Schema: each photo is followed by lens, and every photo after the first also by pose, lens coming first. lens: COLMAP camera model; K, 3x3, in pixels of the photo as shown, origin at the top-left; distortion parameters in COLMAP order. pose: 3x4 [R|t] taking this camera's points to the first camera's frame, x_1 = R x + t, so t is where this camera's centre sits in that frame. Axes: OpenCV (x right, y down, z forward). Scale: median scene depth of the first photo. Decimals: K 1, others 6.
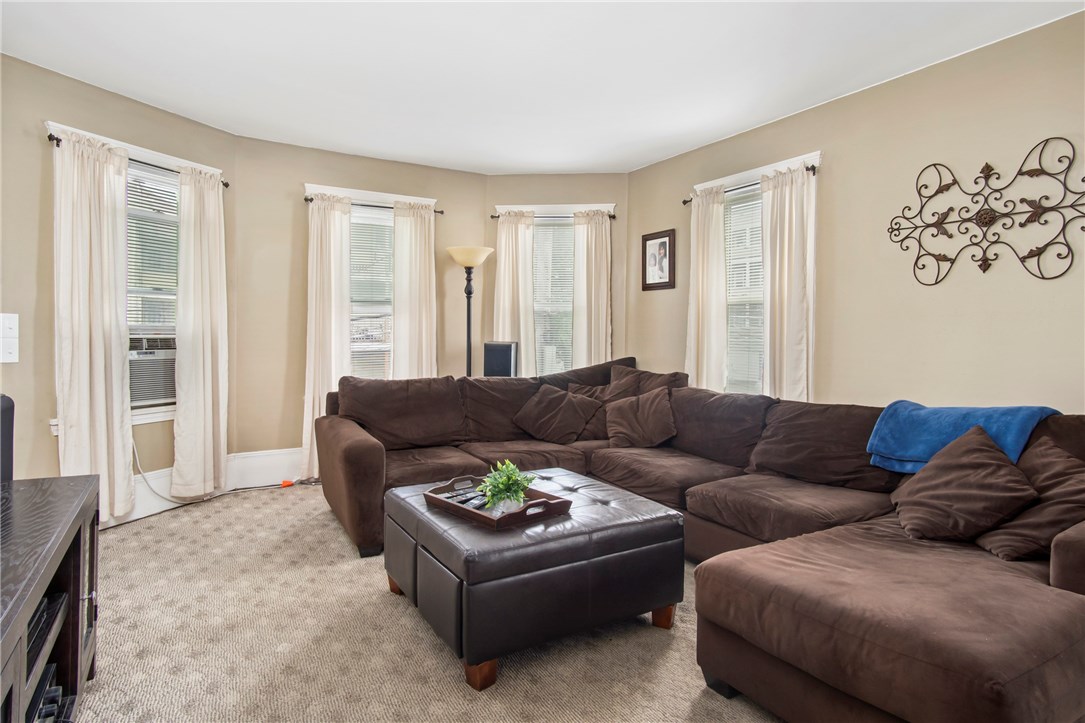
lens RADIAL K [[584.2, 0, 542.5], [0, 584.2, 361.5], [0, 0, 1]] dist [-0.000082, 0.000635]
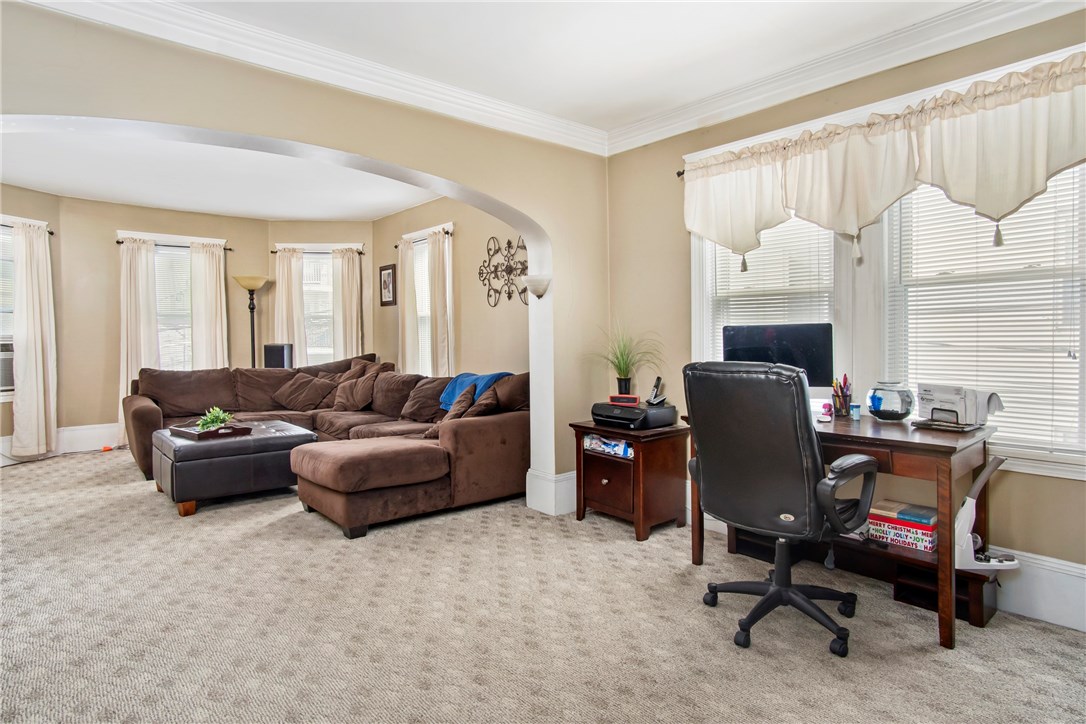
lens RADIAL K [[633.4, 0, 540.7], [0, 633.4, 368.8], [0, 0, 1]] dist [-0.002964, 0.025756]
pose [[0.992300, -0.018652, 0.122443, 0.450383], [0.018448, 0.999826, 0.002795, 0.040124], [-0.122474, -0.000514, 0.992472, -0.695652]]
